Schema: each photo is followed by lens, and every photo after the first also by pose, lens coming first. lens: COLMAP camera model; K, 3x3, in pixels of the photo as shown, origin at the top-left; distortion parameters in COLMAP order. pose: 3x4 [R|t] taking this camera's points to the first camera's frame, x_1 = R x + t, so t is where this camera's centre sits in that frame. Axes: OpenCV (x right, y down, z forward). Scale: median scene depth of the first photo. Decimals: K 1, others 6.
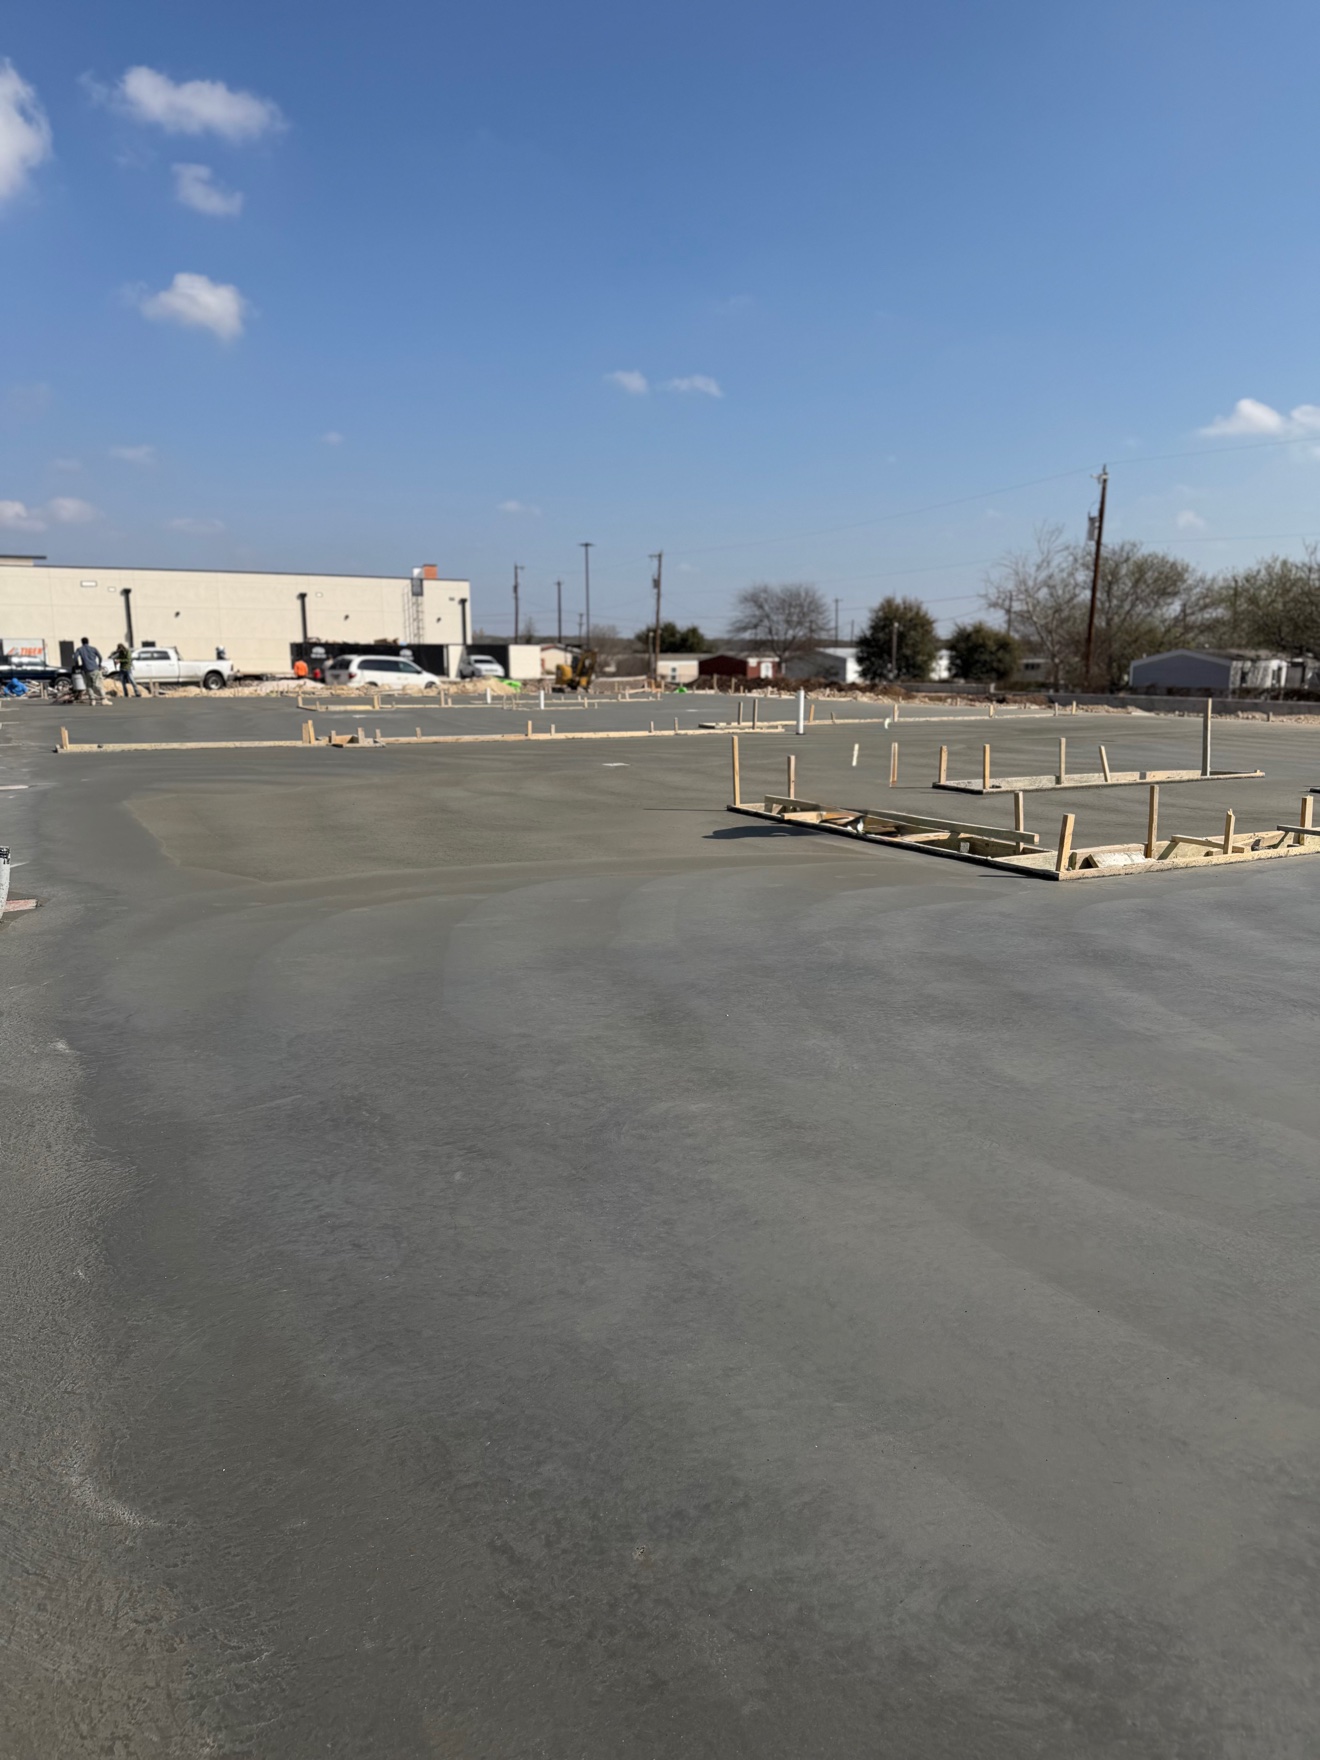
lens RADIAL K [[1227.3, 0, 660.0], [0, 1227.3, 880.0], [0, 0, 1]] dist [0.164213, -0.255480]
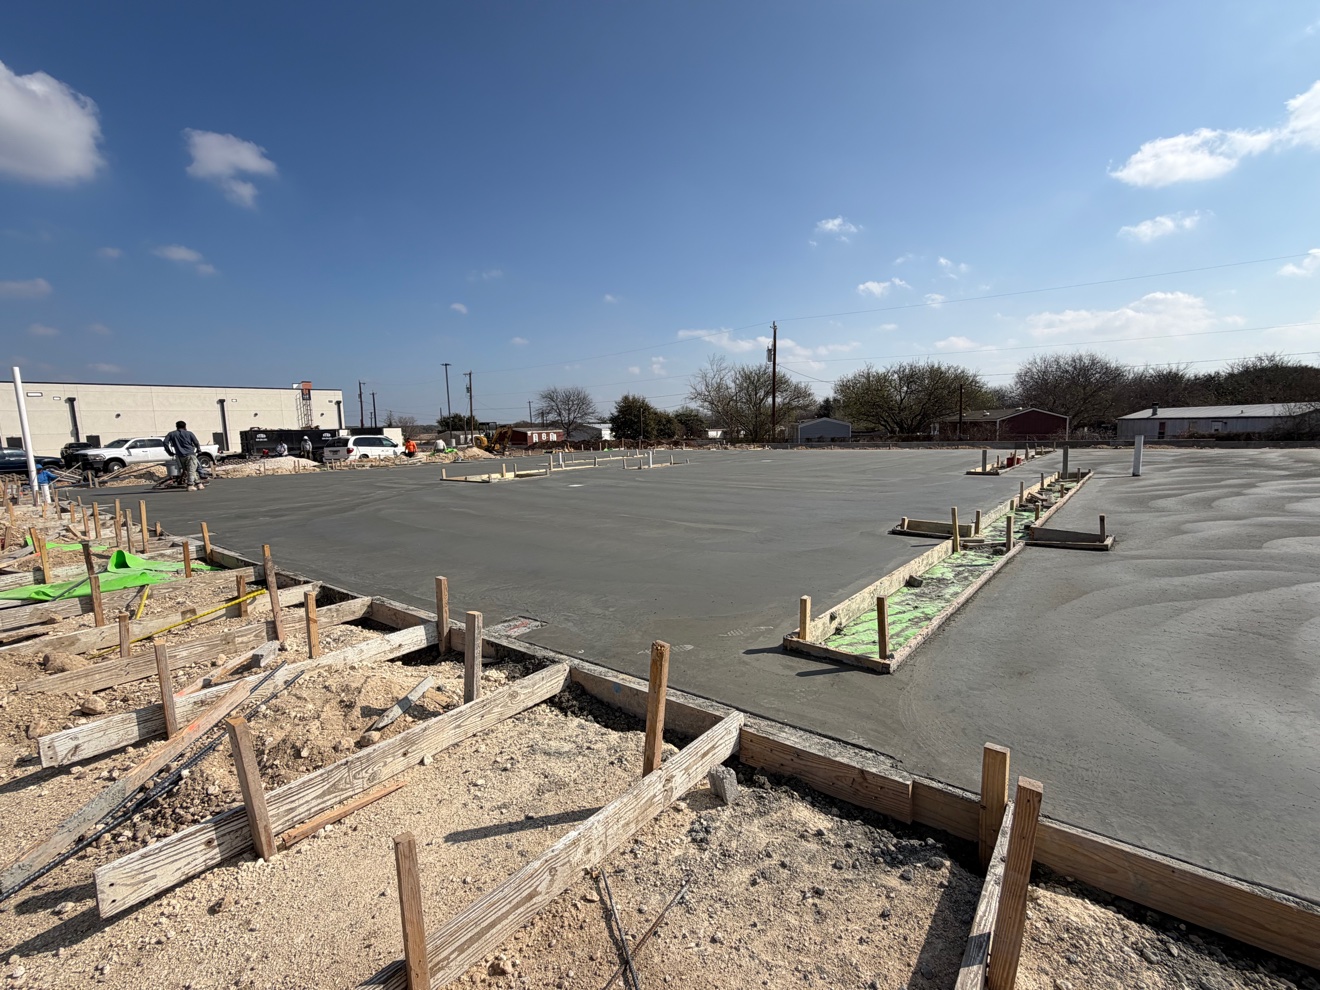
lens RADIAL K [[610.3, 0, 660.0], [0, 610.3, 495.0], [0, 0, 1]] dist [0.013862, 0.000488]
pose [[0.918511, -0.075044, 0.388208, -0.122615], [0.103771, 0.993159, -0.053539, -0.030890], [-0.381535, 0.089461, 0.920015, 0.178361]]
